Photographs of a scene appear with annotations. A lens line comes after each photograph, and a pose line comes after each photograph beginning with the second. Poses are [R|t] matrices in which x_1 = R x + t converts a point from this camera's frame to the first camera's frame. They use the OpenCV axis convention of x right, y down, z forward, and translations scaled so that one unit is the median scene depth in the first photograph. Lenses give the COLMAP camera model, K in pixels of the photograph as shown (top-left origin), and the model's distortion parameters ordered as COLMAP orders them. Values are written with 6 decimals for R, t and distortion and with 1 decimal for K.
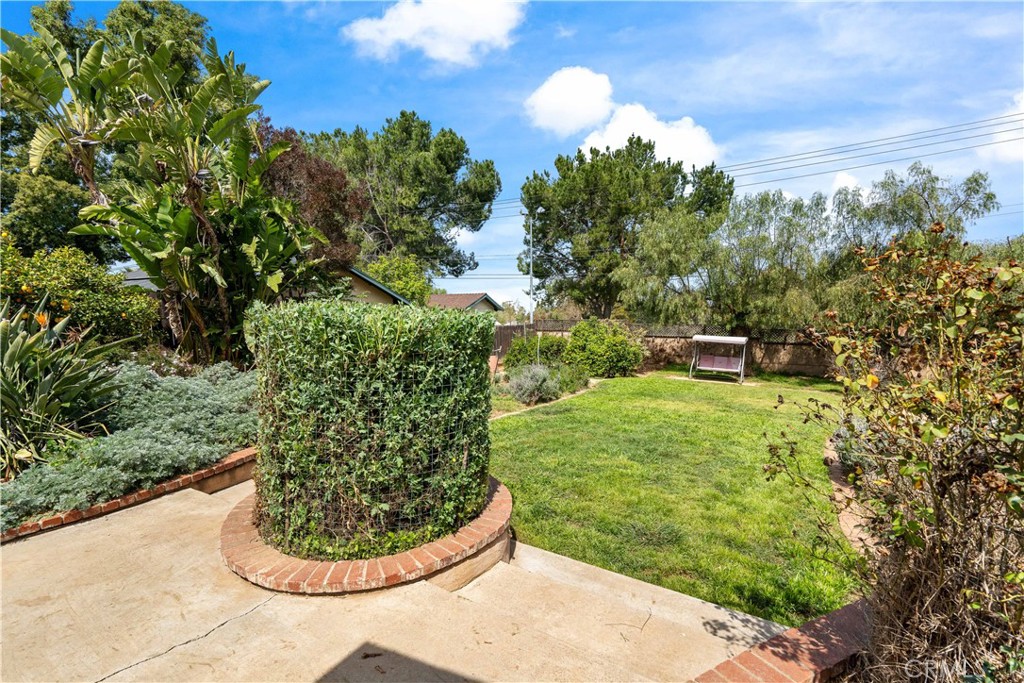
lens RADIAL K [[466.1, 0, 508.9], [0, 466.1, 343.4], [0, 0, 1]] dist [0.000343, 0.000290]
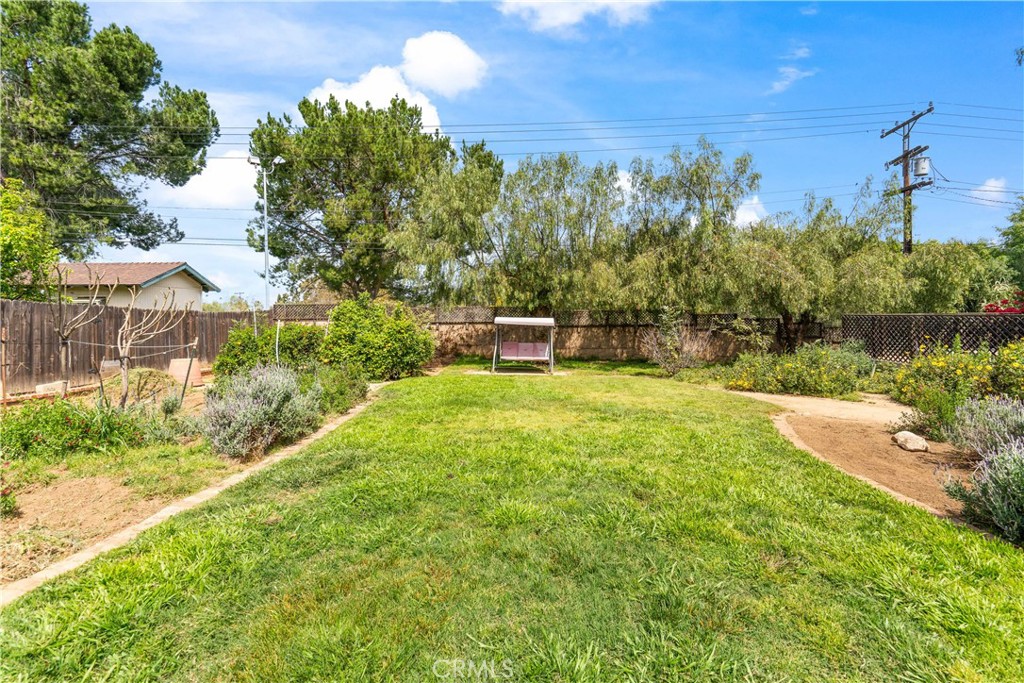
lens RADIAL K [[482.9, 0, 524.9], [0, 482.9, 312.9], [0, 0, 1]] dist [-0.003269, -0.000587]
pose [[0.861267, -0.011996, 0.508011, 0.011674], [0.040365, 0.998177, -0.044865, 0.007720], [-0.506546, 0.059146, 0.860182, 0.142957]]
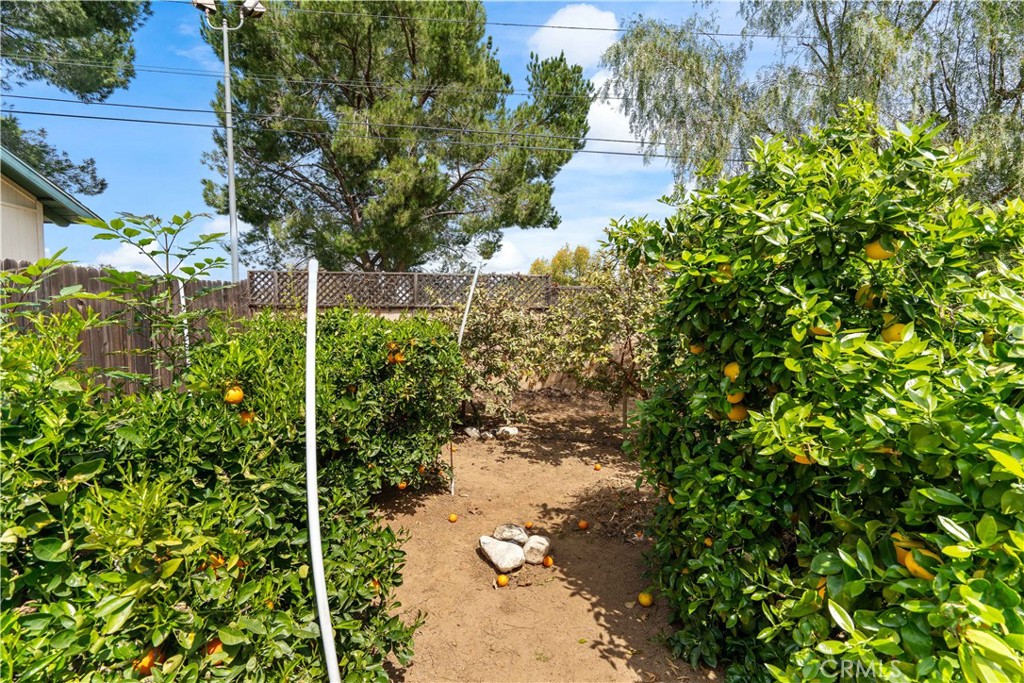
lens RADIAL K [[466.1, 0, 508.9], [0, 466.1, 343.4], [0, 0, 1]] dist [0.000343, 0.000290]
pose [[0.842306, -0.029728, 0.538179, 0.029058], [0.024597, 0.999558, 0.016717, -0.007190], [-0.538438, -0.000844, 0.842665, 0.535900]]
